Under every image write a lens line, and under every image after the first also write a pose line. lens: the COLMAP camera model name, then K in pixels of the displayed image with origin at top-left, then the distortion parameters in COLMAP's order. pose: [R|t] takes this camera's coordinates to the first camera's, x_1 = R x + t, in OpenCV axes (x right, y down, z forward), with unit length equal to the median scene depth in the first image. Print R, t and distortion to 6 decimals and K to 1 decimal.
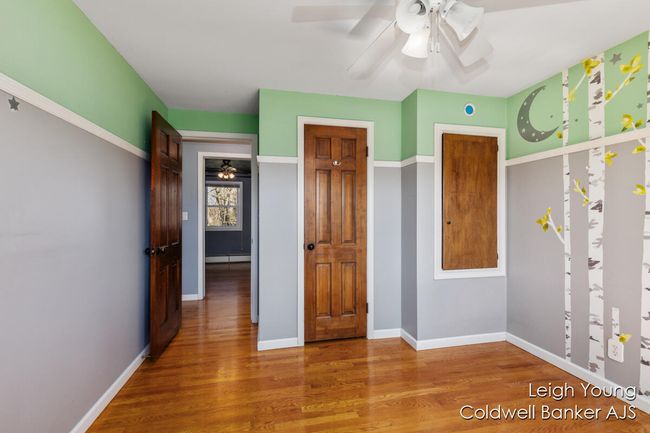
lens RADIAL K [[298.1, 0, 326.2], [0, 298.1, 216.3], [0, 0, 1]] dist [0.000782, 0.000009]
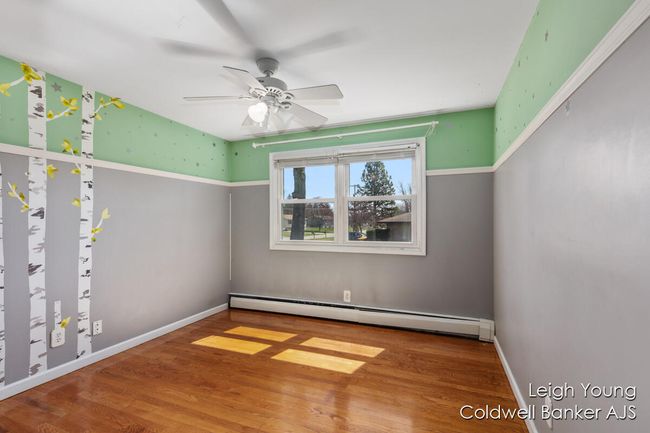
lens RADIAL K [[298.1, 0, 325.2], [0, 298.1, 218.8], [0, 0, 1]] dist [0.000782, 0.000009]
pose [[-0.829501, 0.004832, 0.558484, -0.526147], [0.002834, 0.999986, -0.004443, -0.006126], [-0.558497, -0.002103, -0.829504, 1.324310]]
